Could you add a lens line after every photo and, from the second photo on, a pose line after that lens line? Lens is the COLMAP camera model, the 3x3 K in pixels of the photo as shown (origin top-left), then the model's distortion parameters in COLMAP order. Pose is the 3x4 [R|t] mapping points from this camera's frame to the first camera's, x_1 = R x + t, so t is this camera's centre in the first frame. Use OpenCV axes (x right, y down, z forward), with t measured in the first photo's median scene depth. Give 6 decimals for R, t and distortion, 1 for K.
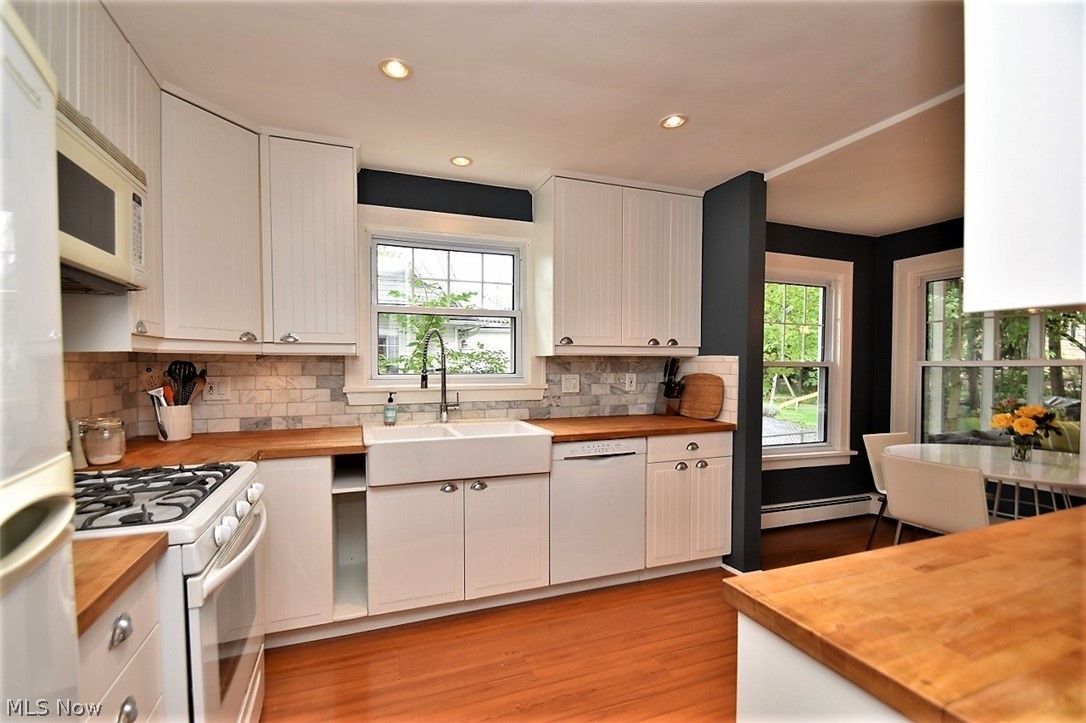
lens RADIAL K [[478.7, 0, 533.4], [0, 478.7, 377.8], [0, 0, 1]] dist [0.001270, -0.017504]
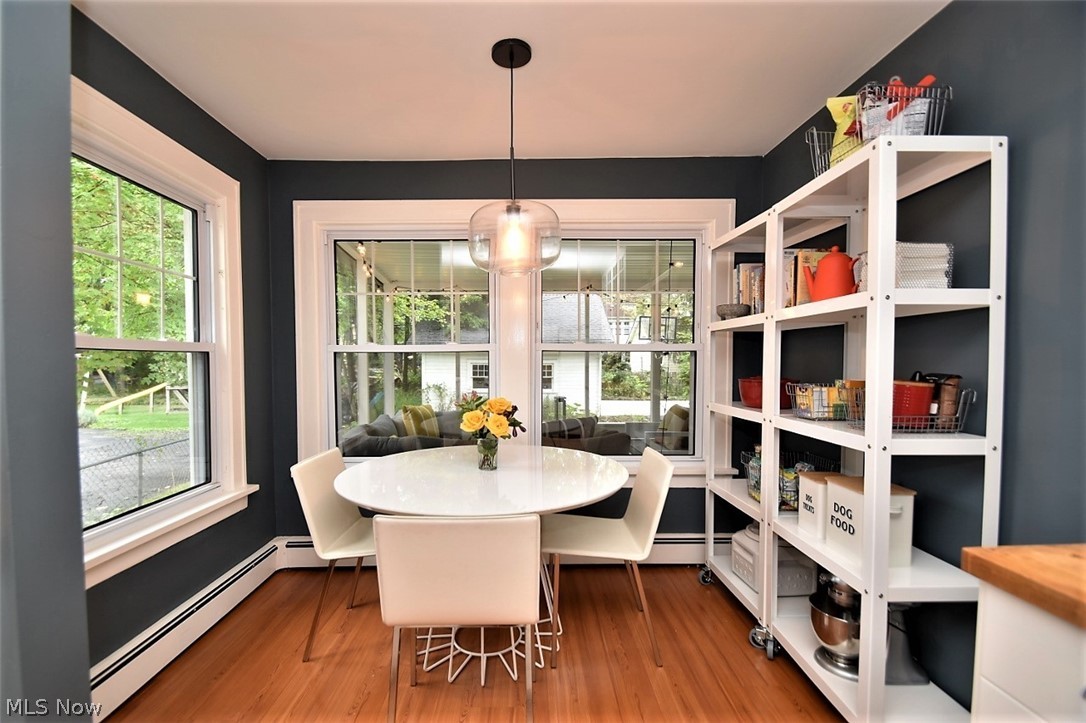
lens RADIAL K [[478.7, 0, 533.4], [0, 478.7, 377.8], [0, 0, 1]] dist [0.001270, -0.017504]
pose [[0.336384, -0.038284, 0.940946, 0.207959], [0.025947, 0.999171, 0.031377, 0.000835], [-0.941367, 0.013860, 0.337098, 0.436726]]
